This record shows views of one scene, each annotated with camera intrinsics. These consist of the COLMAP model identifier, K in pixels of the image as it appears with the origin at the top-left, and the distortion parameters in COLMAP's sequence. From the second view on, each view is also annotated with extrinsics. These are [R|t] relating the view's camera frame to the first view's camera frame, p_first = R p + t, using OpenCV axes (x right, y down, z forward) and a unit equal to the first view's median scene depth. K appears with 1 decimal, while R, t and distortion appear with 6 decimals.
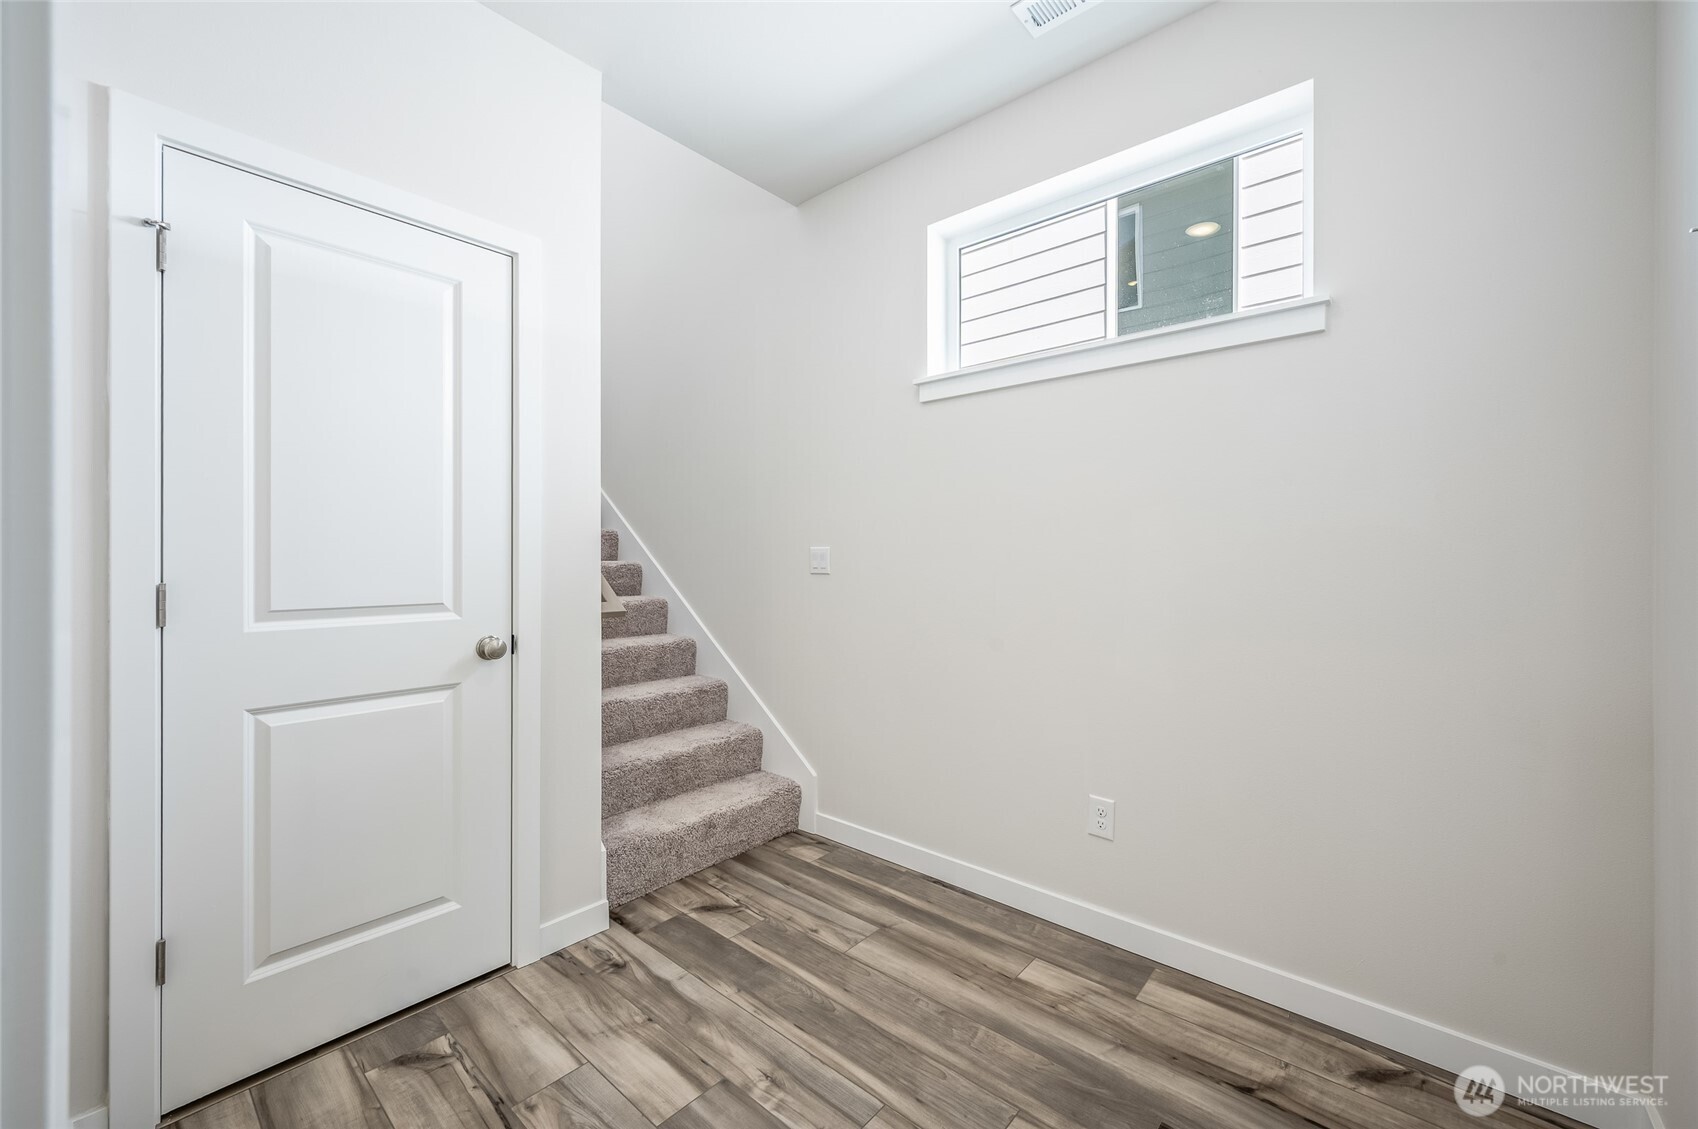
lens RADIAL K [[680.1, 0, 843.3], [0, 680.1, 564.1], [0, 0, 1]] dist [0.001109, 0.000403]
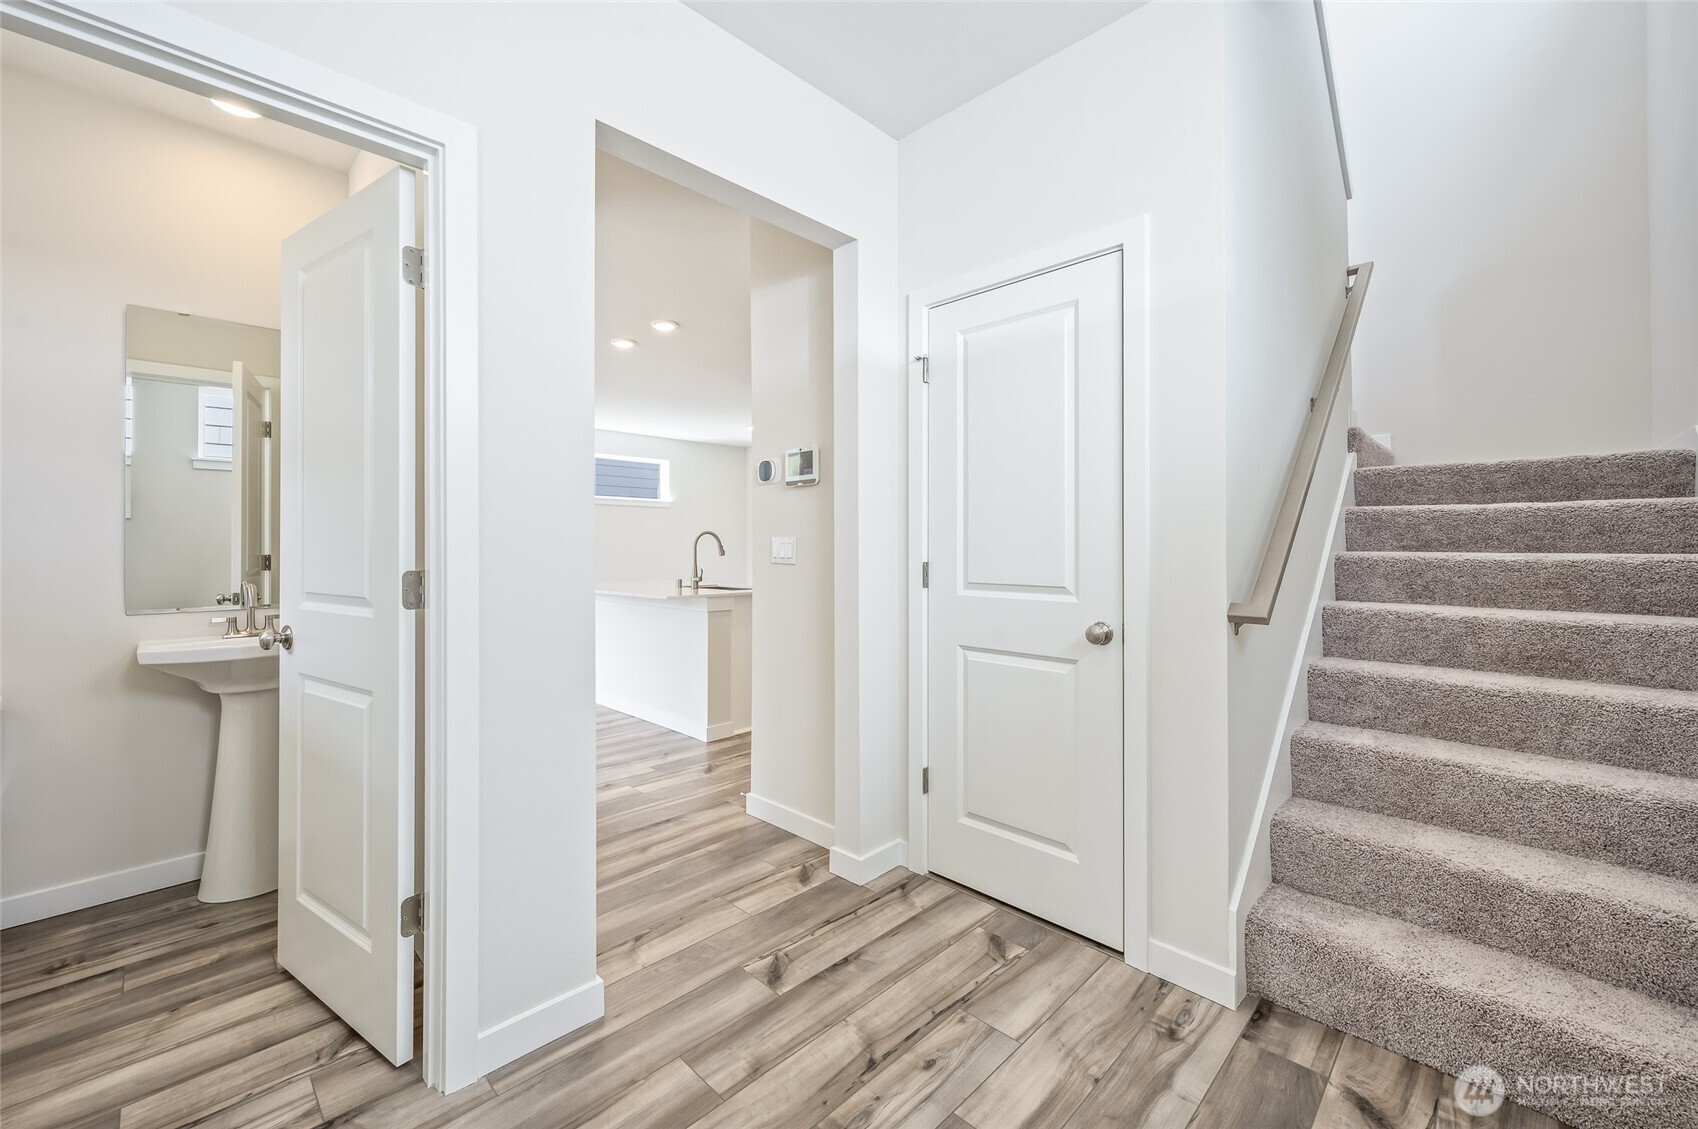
lens RADIAL K [[680.1, 0, 842.2], [0, 680.1, 549.3], [0, 0, 1]] dist [0.001109, 0.000403]
pose [[-0.065328, -0.001696, -0.997862, 0.592192], [-0.011881, 0.999929, -0.000922, -0.000636], [0.997793, 0.011795, -0.065344, 0.715468]]
